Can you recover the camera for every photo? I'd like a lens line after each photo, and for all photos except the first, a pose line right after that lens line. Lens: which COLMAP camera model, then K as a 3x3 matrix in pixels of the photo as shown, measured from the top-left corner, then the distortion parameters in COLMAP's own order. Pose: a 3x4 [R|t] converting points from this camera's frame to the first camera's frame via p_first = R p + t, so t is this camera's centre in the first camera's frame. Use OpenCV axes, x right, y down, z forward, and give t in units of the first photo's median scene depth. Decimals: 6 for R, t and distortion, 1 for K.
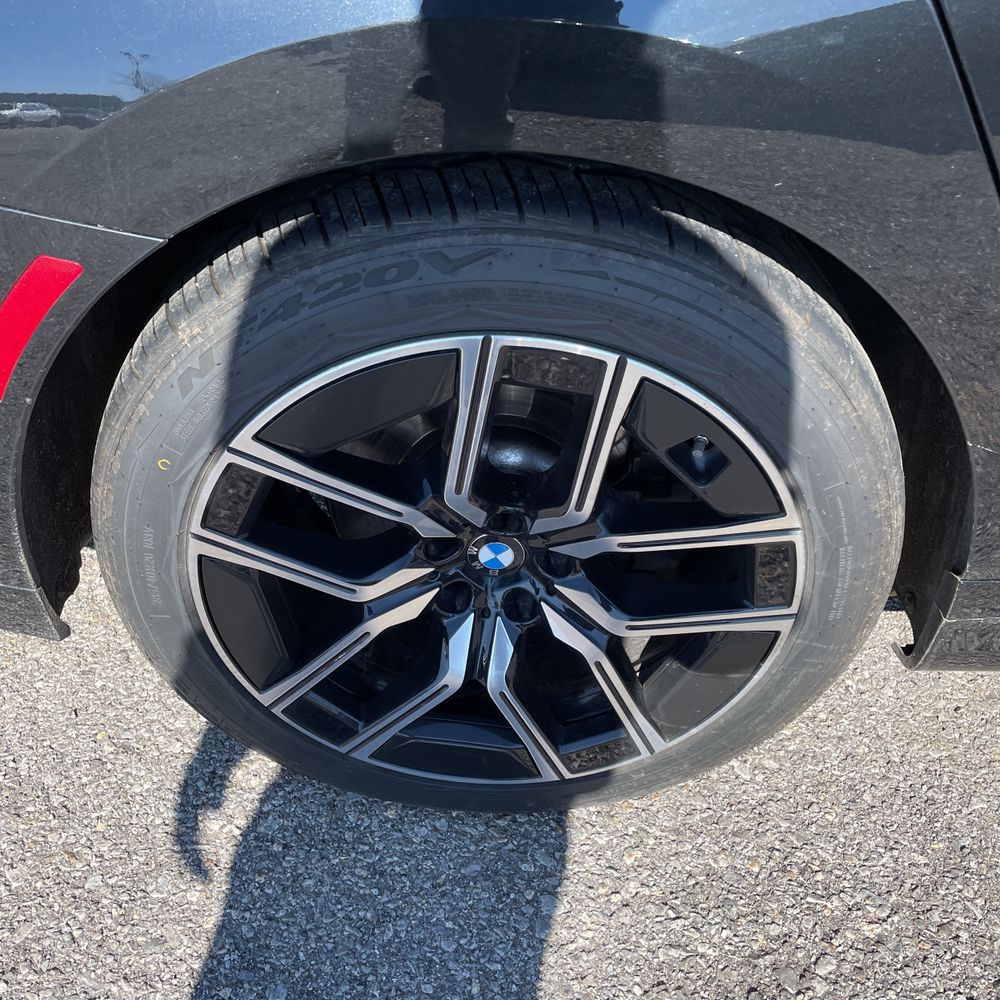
lens RADIAL K [[998.0, 0, 479.3], [0, 998.0, 498.3], [0, 0, 1]] dist [0.059665, -0.020101]
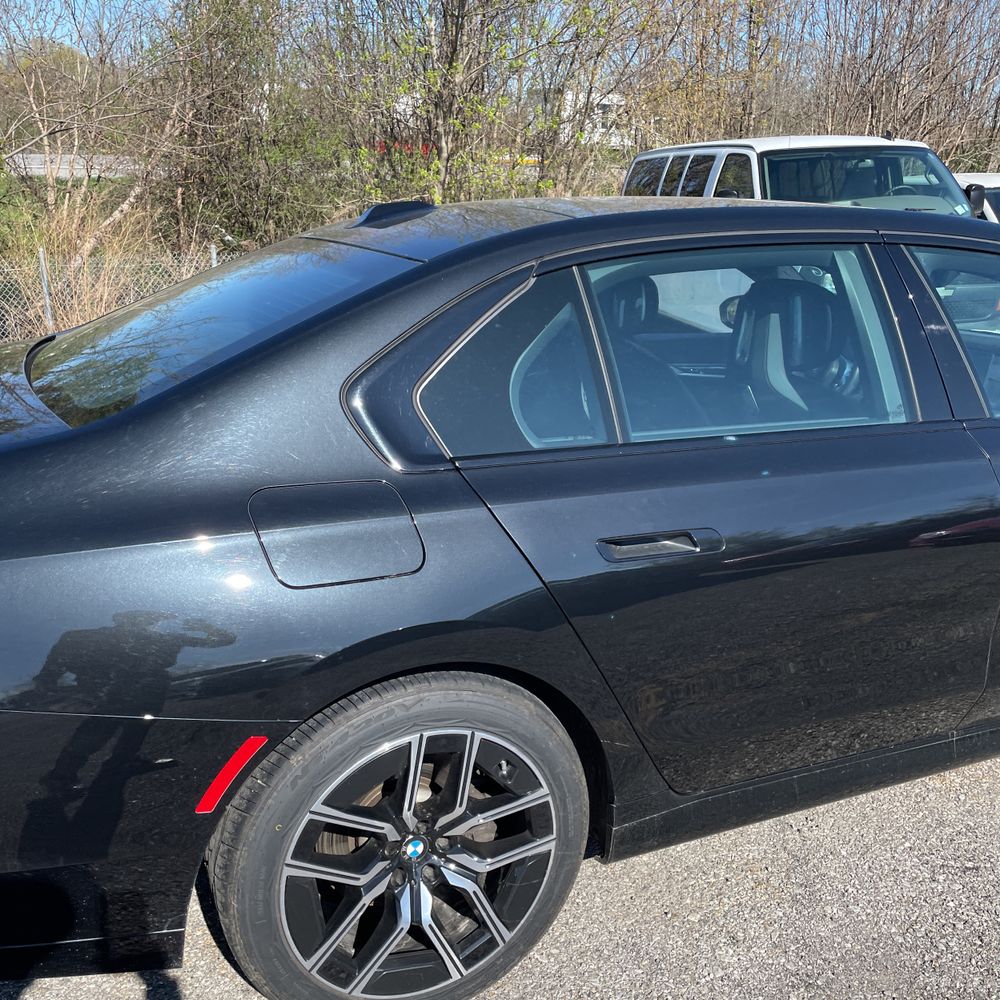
lens RADIAL K [[1002.3, 0, 498.8], [0, 1002.3, 486.4], [0, 0, 1]] dist [0.101799, -0.125406]
pose [[0.906799, -0.095222, 0.410669, -0.636249], [0.254010, 0.900876, -0.351995, 0.172173], [-0.336444, 0.423503, 0.841101, -1.149048]]
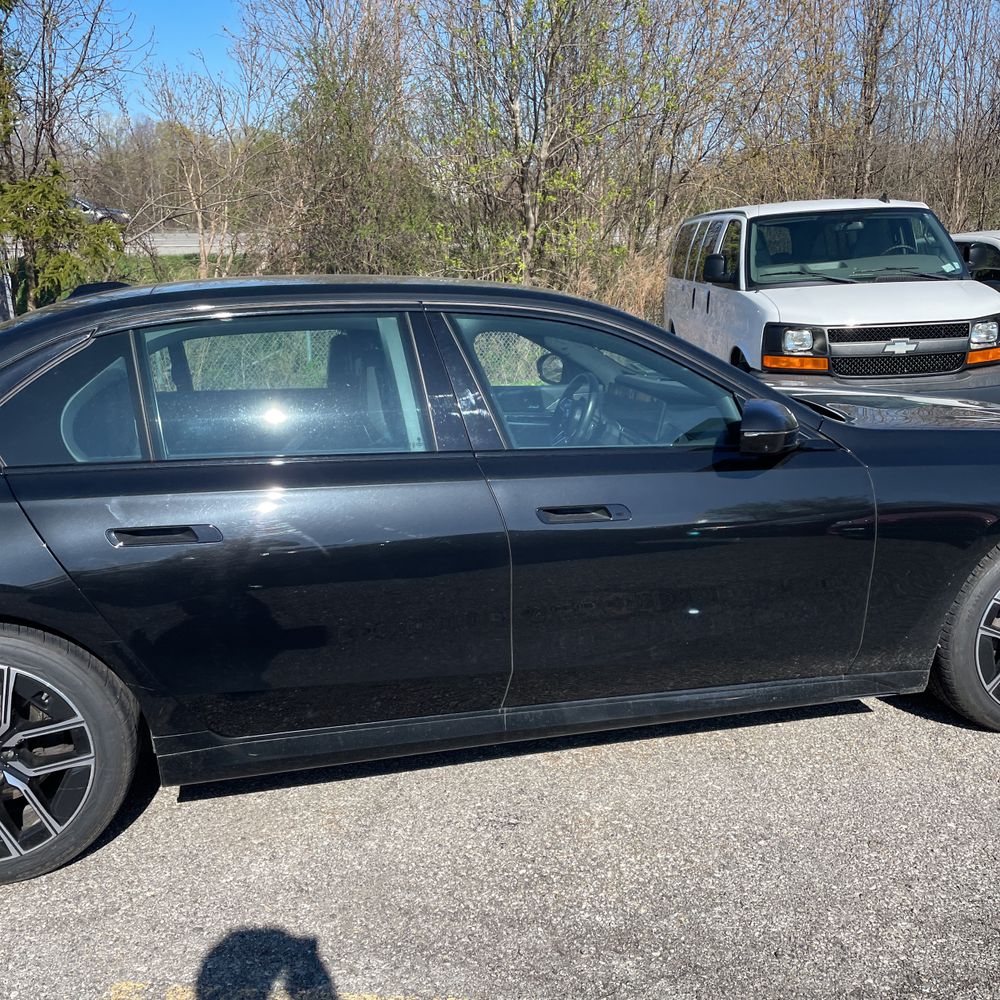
lens RADIAL K [[1002.3, 0, 498.8], [0, 1002.3, 486.4], [0, 0, 1]] dist [0.101799, -0.125406]
pose [[0.965552, -0.057157, 0.253853, 0.744684], [0.168035, 0.881846, -0.440581, 0.928645], [-0.198677, 0.468060, 0.861073, -2.153784]]
